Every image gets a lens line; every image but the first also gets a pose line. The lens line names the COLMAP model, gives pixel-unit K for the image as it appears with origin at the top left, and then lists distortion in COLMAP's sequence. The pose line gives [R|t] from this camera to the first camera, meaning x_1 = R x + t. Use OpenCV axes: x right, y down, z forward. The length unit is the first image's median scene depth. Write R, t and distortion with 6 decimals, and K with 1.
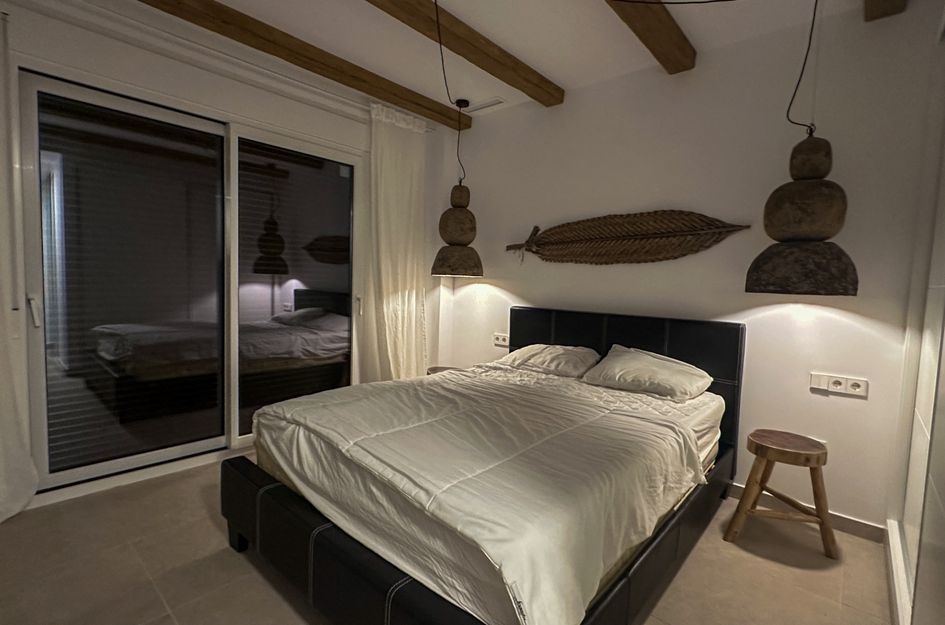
lens RADIAL K [[426.0, 0, 476.8], [0, 426.0, 309.8], [0, 0, 1]] dist [-0.003746, 0.001176]
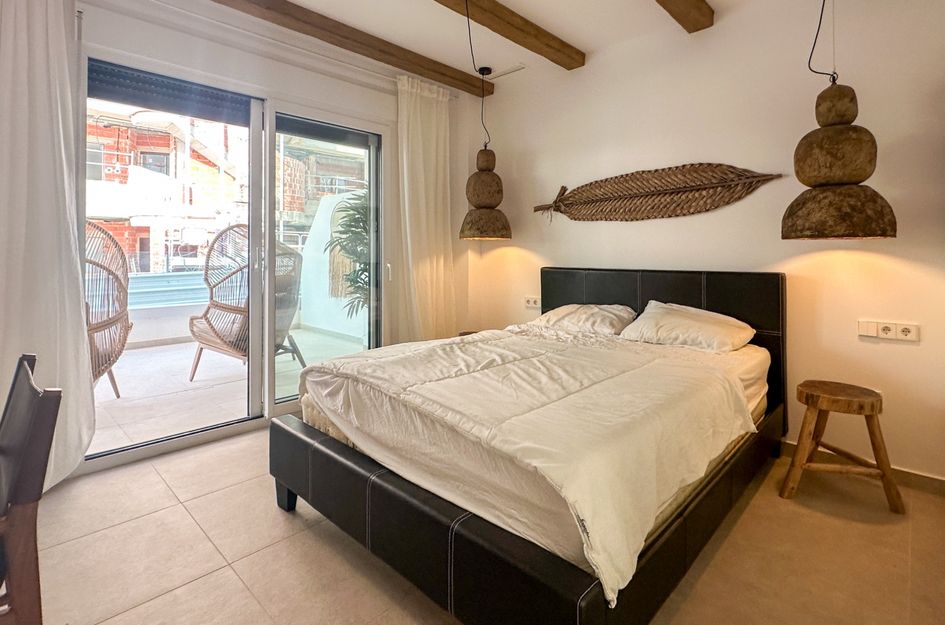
lens RADIAL K [[448.4, 0, 481.0], [0, 448.4, 248.7], [0, 0, 1]] dist [0.001941, -0.001456]
pose [[0.998849, -0.034579, -0.033236, -0.031603], [0.031906, 0.996454, -0.077853, 0.034146], [0.035810, 0.076703, 0.996411, -0.058870]]
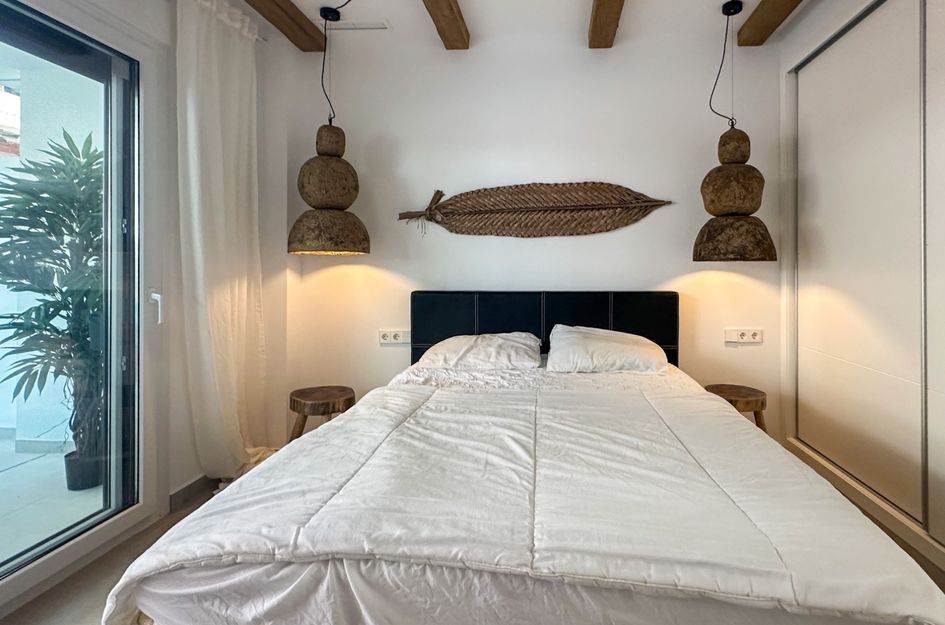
lens RADIAL K [[448.4, 0, 482.0], [0, 448.4, 264.4], [0, 0, 1]] dist [0.001941, -0.001456]
pose [[0.783658, -0.029865, 0.620474, -0.438668], [0.068388, 0.996920, -0.038389, -0.023386], [-0.617416, 0.072517, 0.783287, 0.386359]]
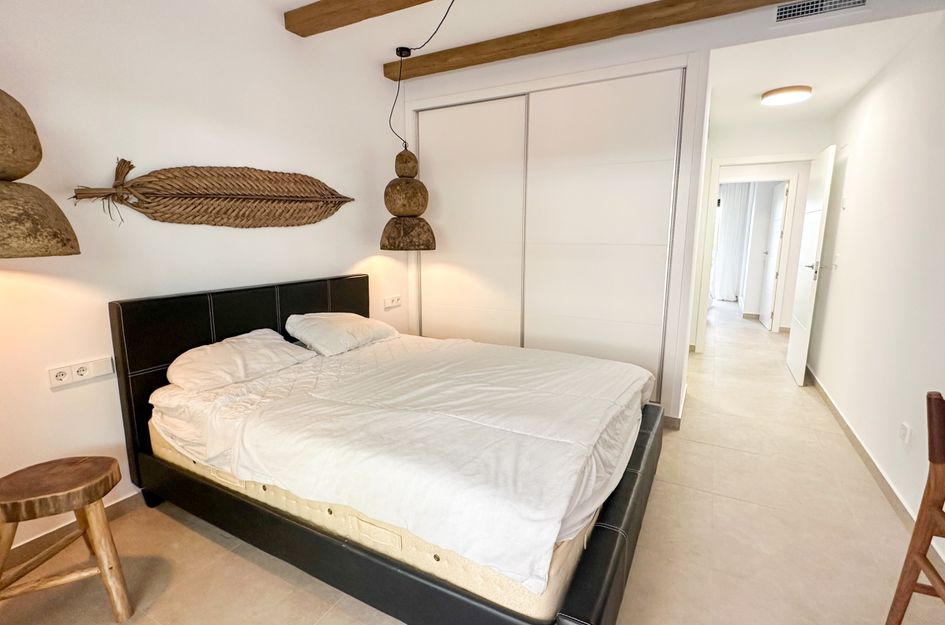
lens RADIAL K [[448.4, 0, 468.2], [0, 448.4, 306.0], [0, 0, 1]] dist [0.001941, -0.001456]
pose [[-0.201316, -0.187052, 0.961501, -0.780486], [0.065993, 0.976777, 0.203842, -0.126507], [-0.977301, 0.104488, -0.184297, 0.896659]]
